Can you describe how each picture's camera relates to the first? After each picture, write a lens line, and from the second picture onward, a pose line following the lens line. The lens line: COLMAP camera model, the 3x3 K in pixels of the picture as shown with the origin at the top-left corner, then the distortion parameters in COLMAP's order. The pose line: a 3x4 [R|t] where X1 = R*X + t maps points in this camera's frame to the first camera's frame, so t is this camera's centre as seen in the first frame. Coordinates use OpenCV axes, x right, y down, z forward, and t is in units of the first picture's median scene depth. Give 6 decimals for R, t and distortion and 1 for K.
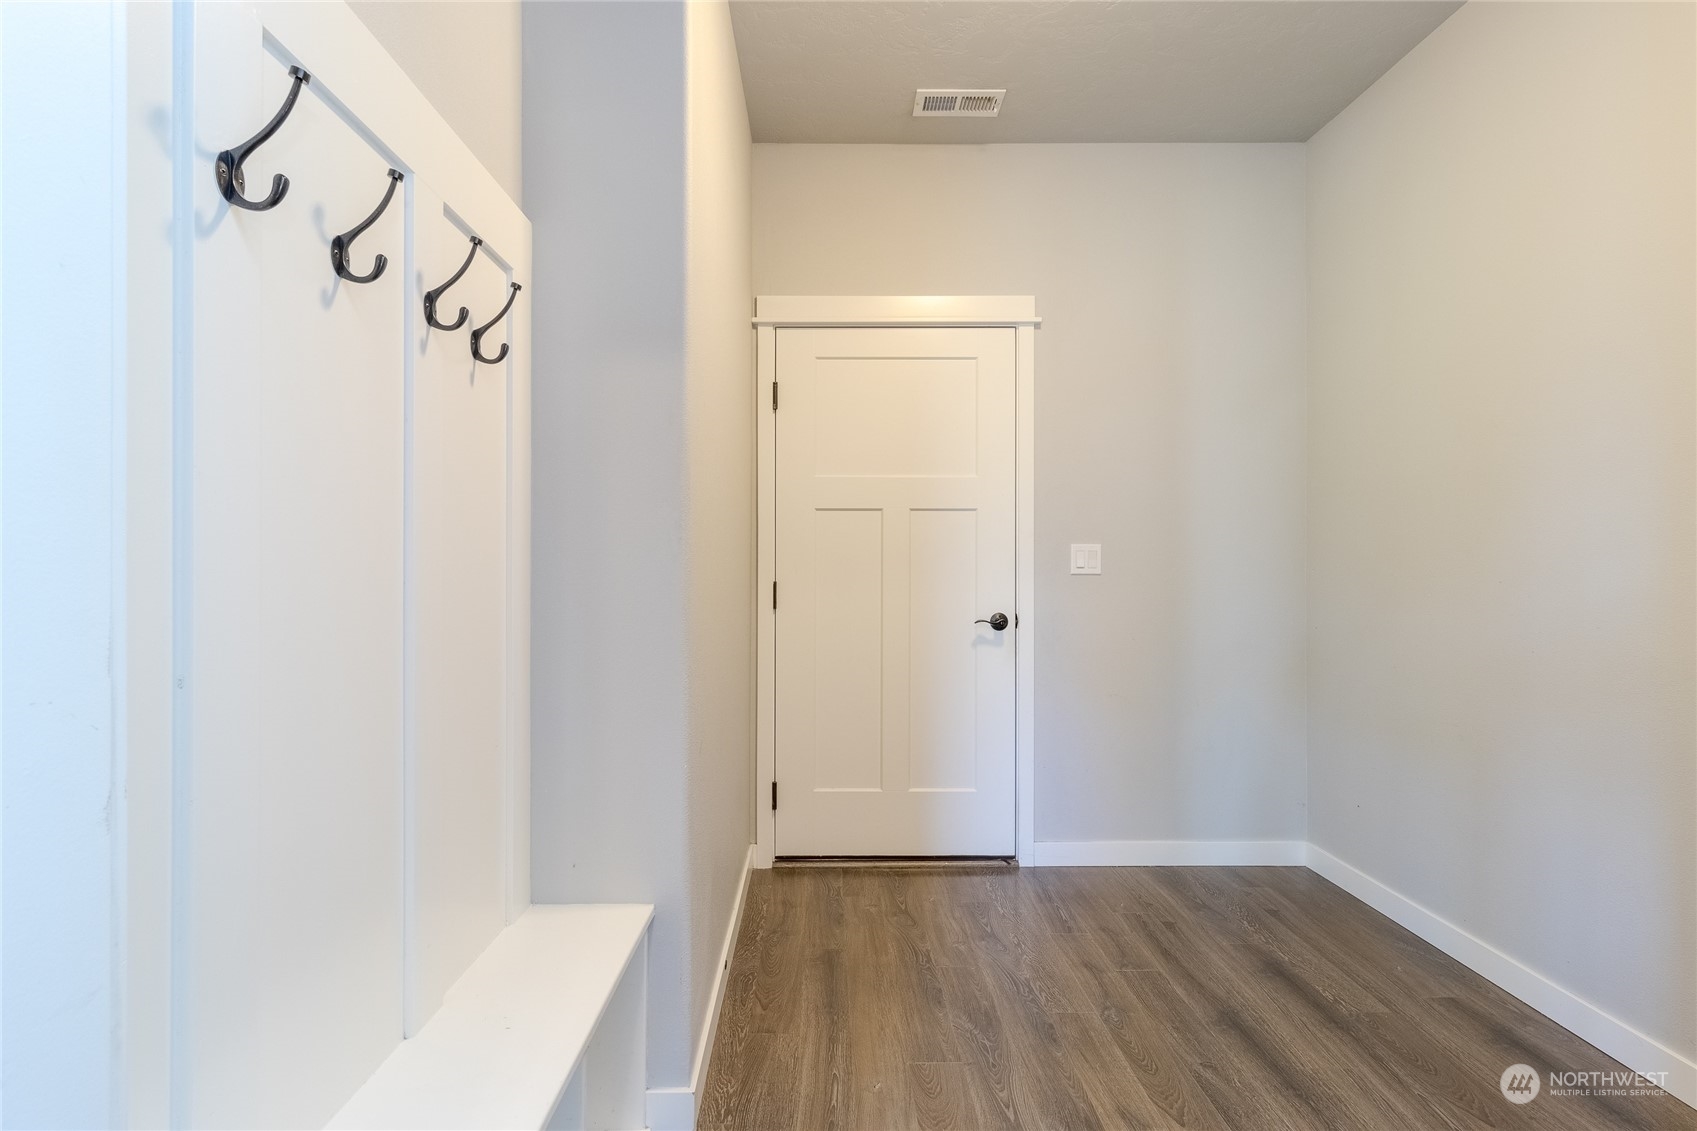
lens RADIAL K [[800.5, 0, 840.3], [0, 800.5, 566.0], [0, 0, 1]] dist [0.001426, 0.000096]
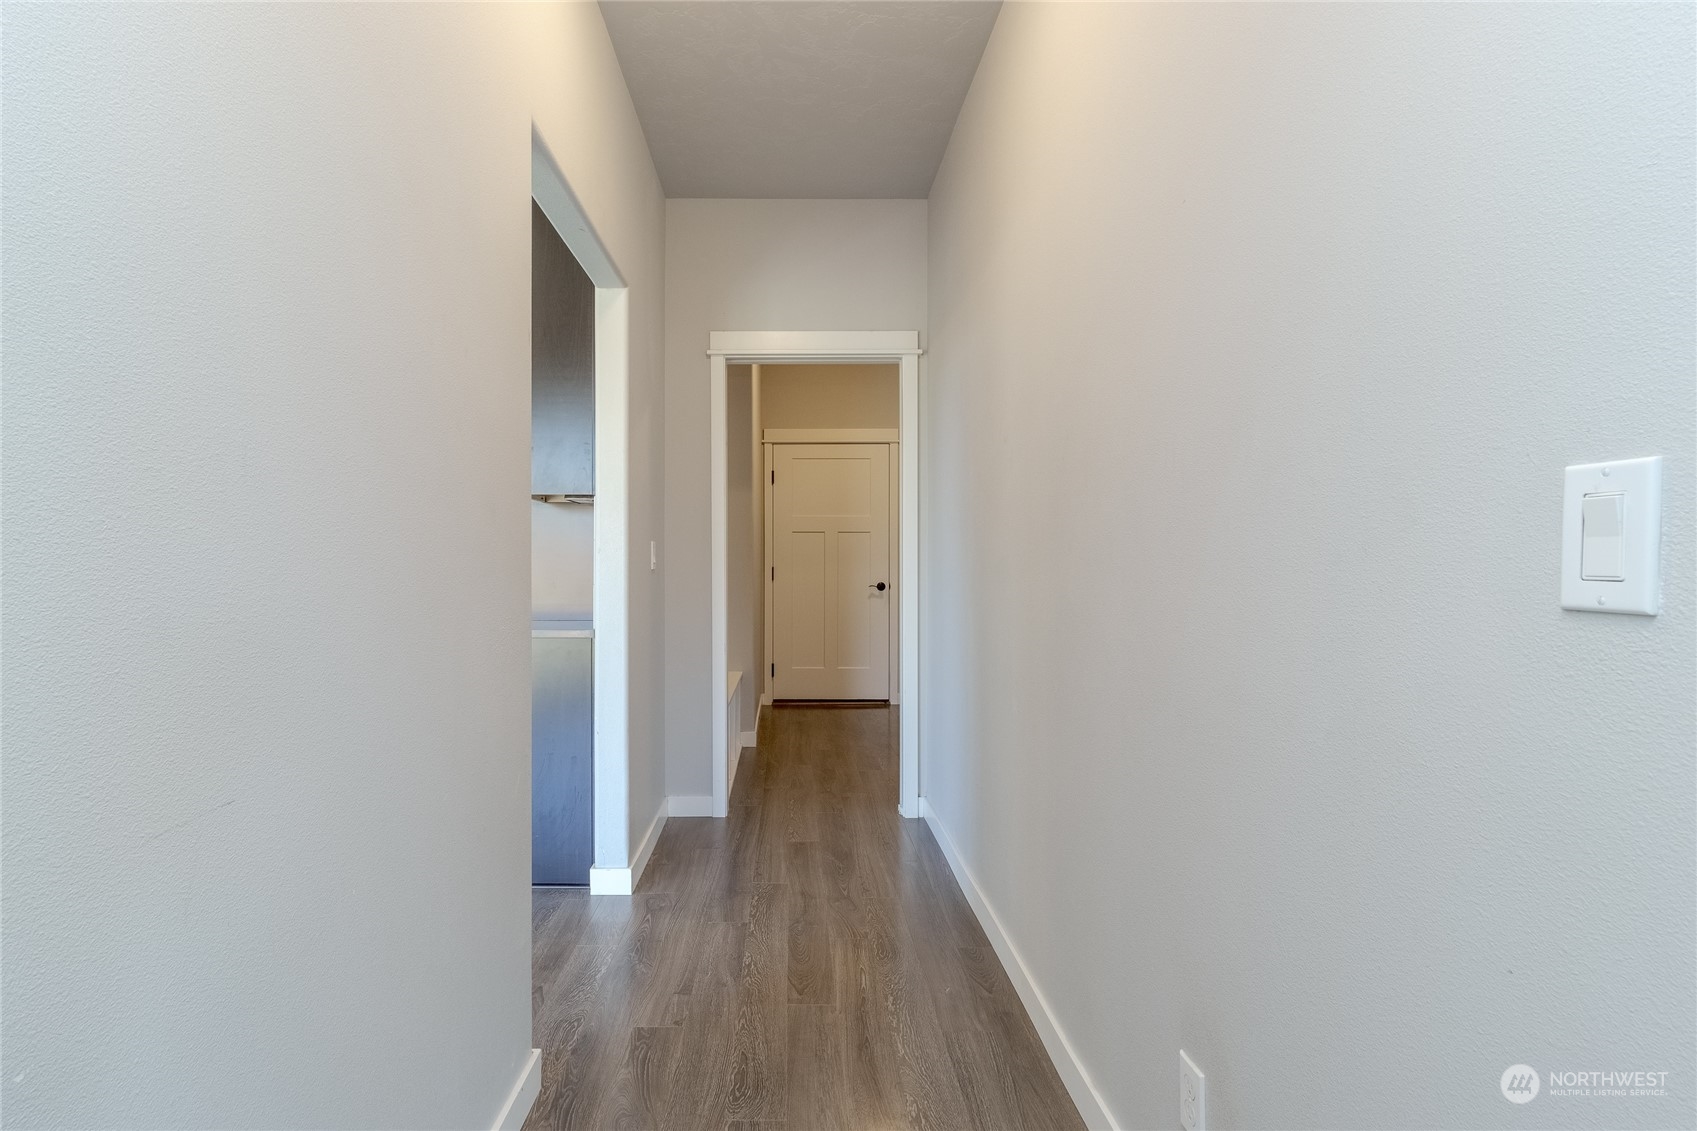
lens RADIAL K [[800.5, 0, 844.8], [0, 800.5, 572.6], [0, 0, 1]] dist [0.001426, 0.000096]
pose [[0.996990, -0.001842, 0.077502, -0.060342], [0.002215, 0.999986, -0.004726, 0.047214], [-0.077492, 0.004884, 0.996981, -1.147343]]
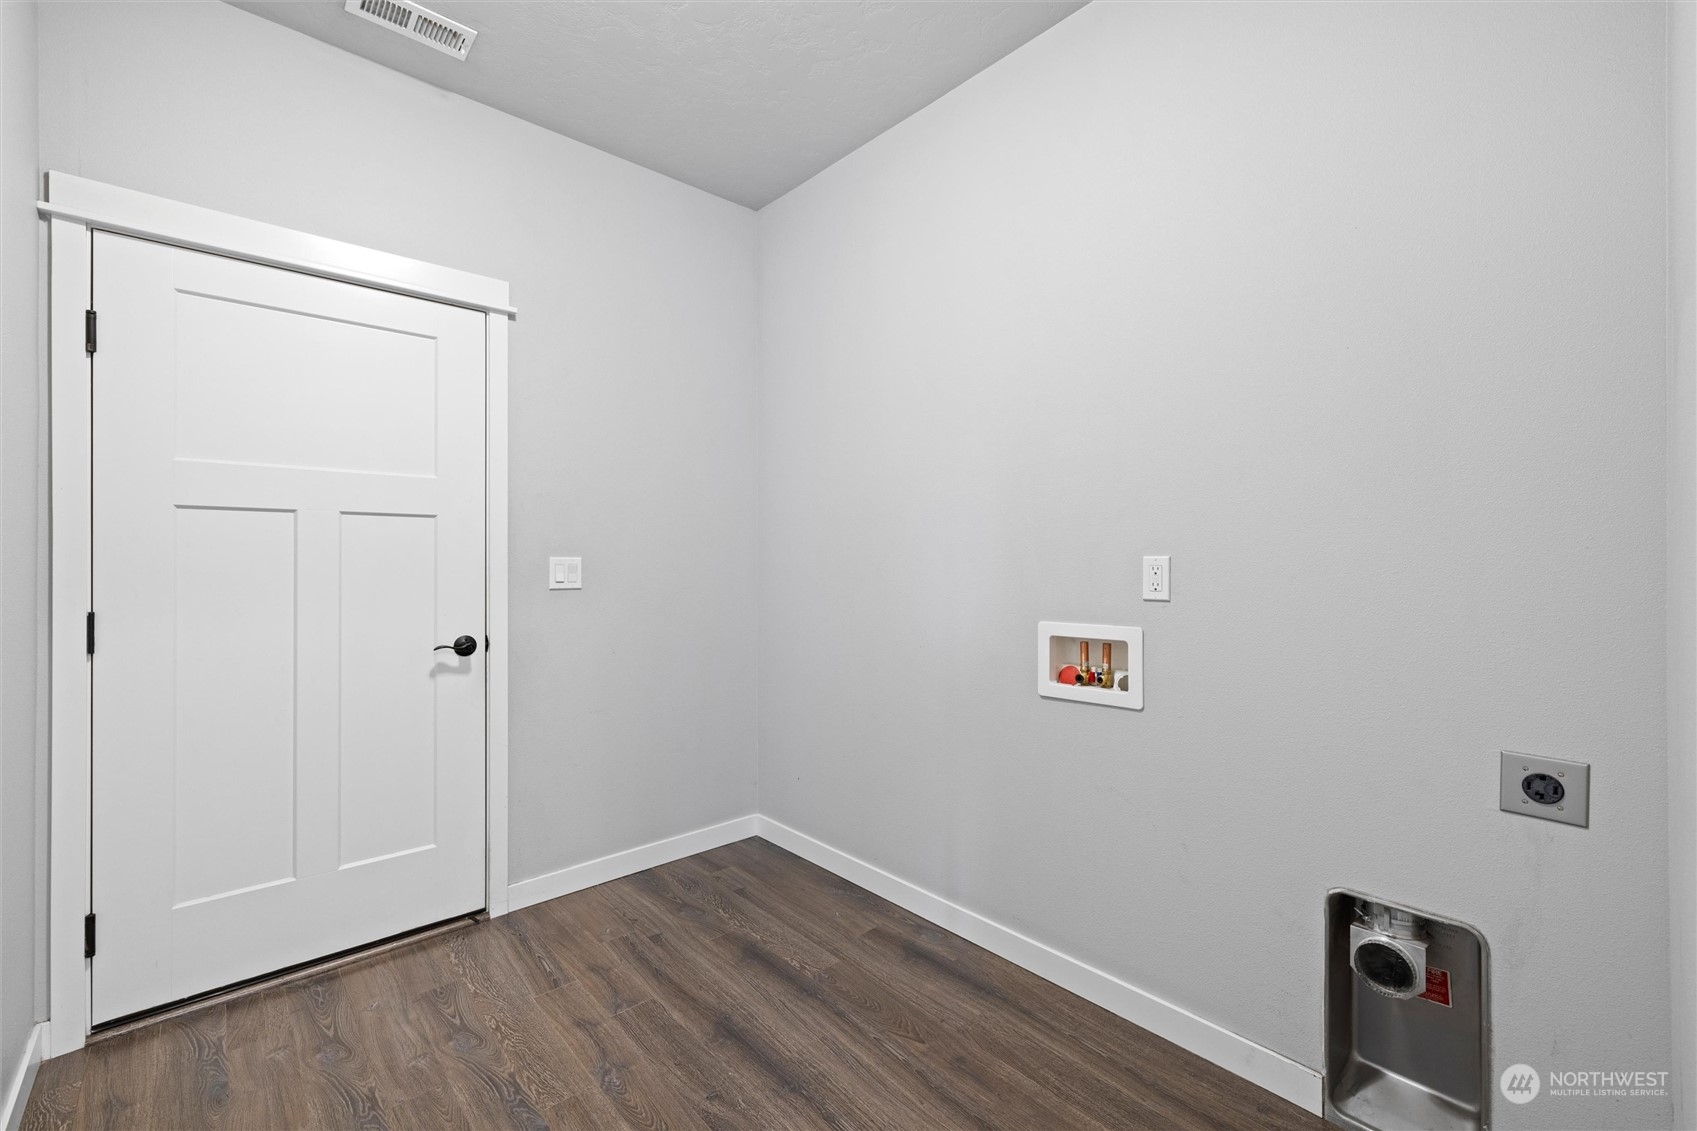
lens RADIAL K [[708.6, 0, 845.9], [0, 708.6, 563.9], [0, 0, 1]] dist [0.000946, 0.000024]
pose [[0.755446, -0.000718, 0.655210, 0.006209], [-0.001479, 0.999995, 0.002800, -0.024591], [-0.655209, -0.003085, 0.755442, 0.157179]]
